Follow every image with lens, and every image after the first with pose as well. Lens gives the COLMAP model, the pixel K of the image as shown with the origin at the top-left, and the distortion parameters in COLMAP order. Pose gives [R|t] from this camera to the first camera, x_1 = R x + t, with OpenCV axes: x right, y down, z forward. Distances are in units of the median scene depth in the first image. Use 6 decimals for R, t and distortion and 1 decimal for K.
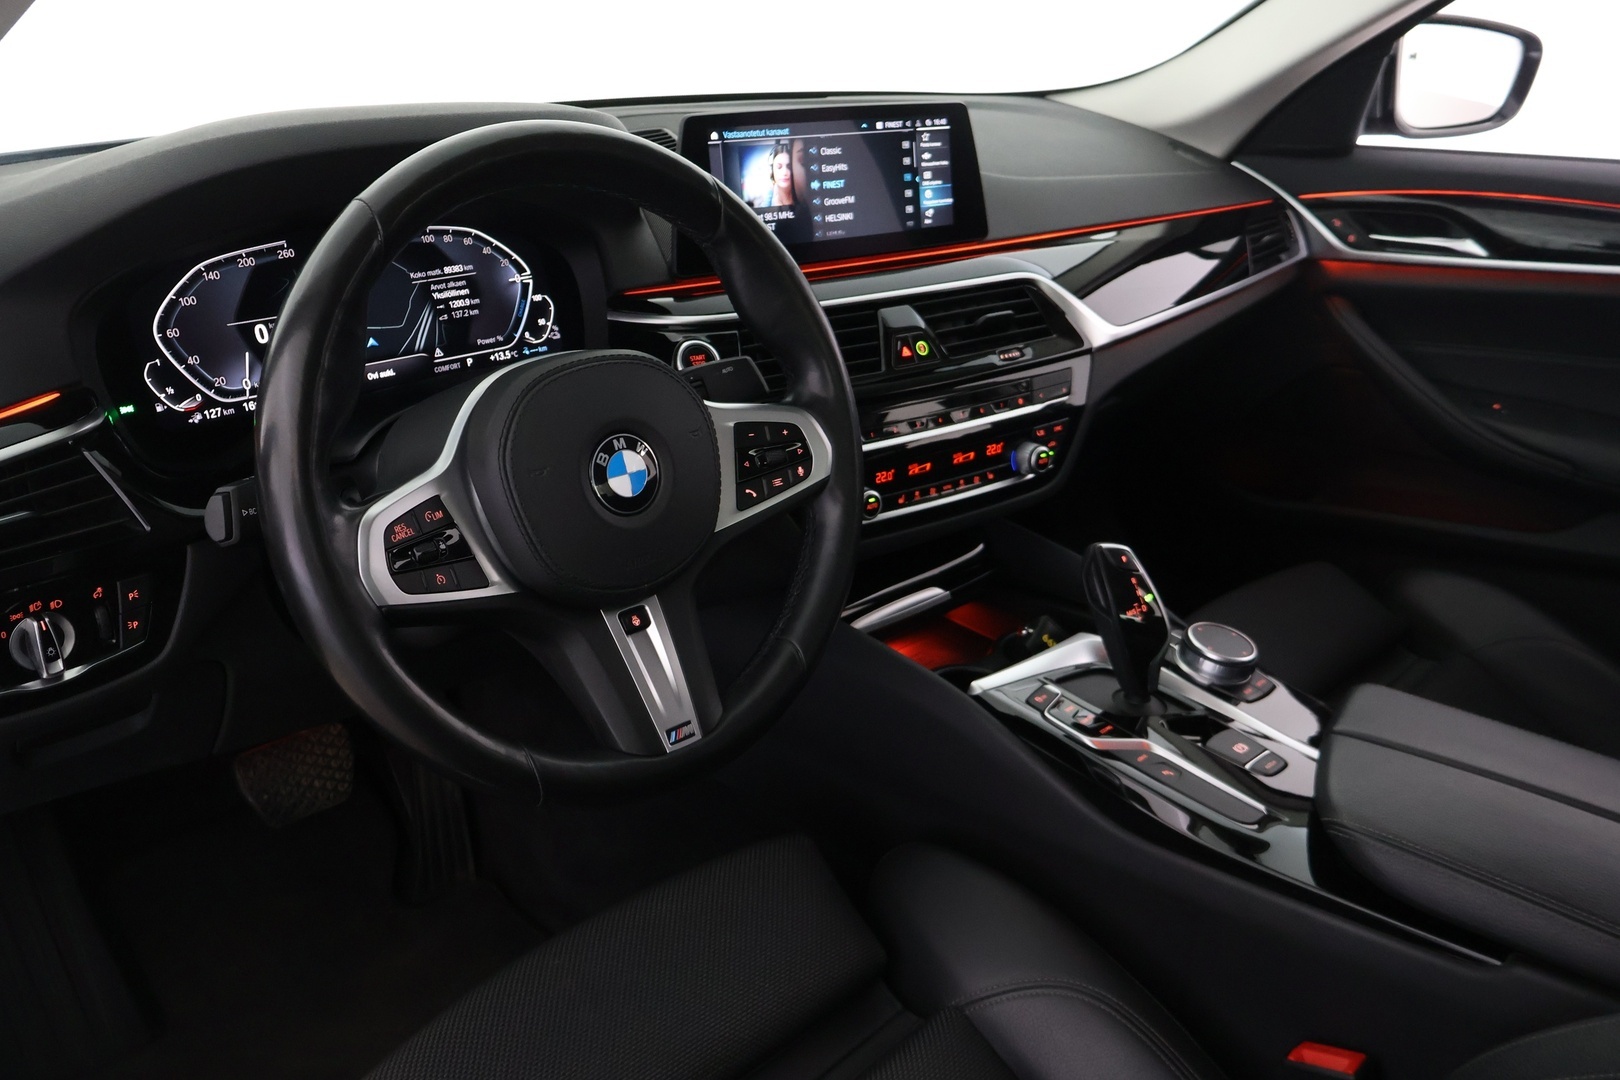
lens RADIAL K [[1329.2, 0, 810.0], [0, 1329.2, 540.0], [0, 0, 1]] dist [0.008495, -0.002978]
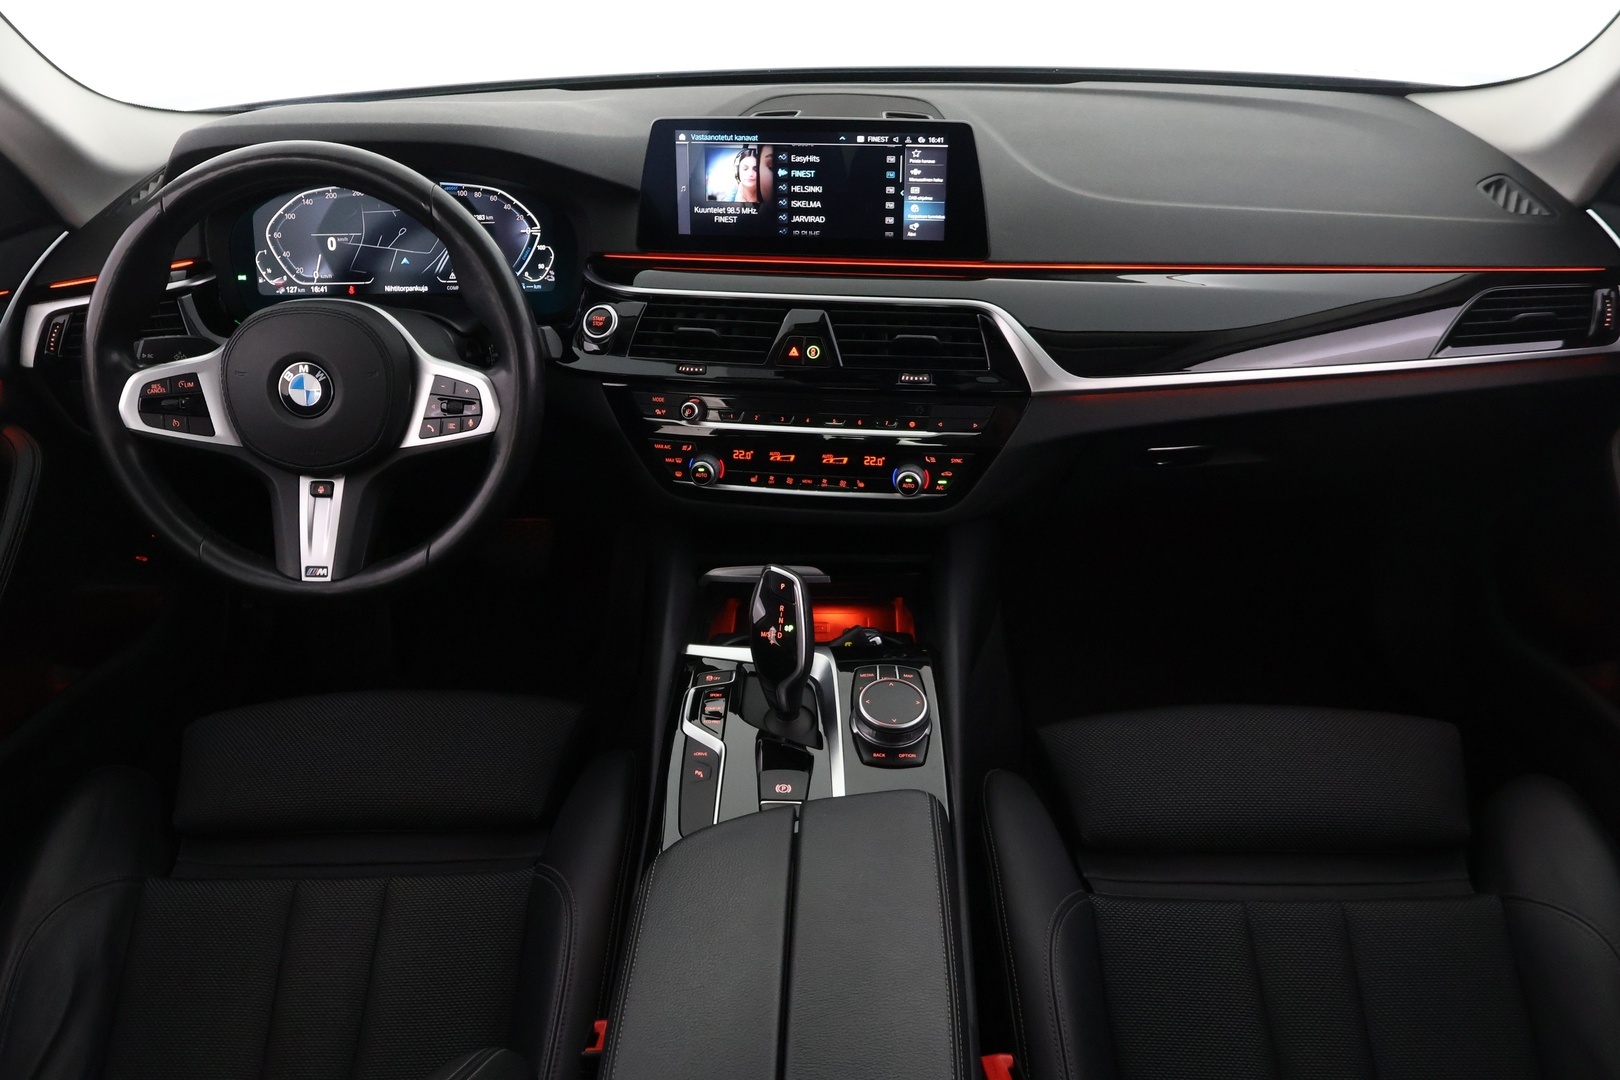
lens RADIAL K [[1329.2, 0, 810.0], [0, 1329.2, 540.0], [0, 0, 1]] dist [0.008495, -0.002978]
pose [[0.698219, 0.319072, -0.640846, 0.850512], [-0.246767, 0.947588, 0.202937, -0.224222], [0.672010, 0.016445, 0.740360, 0.198319]]
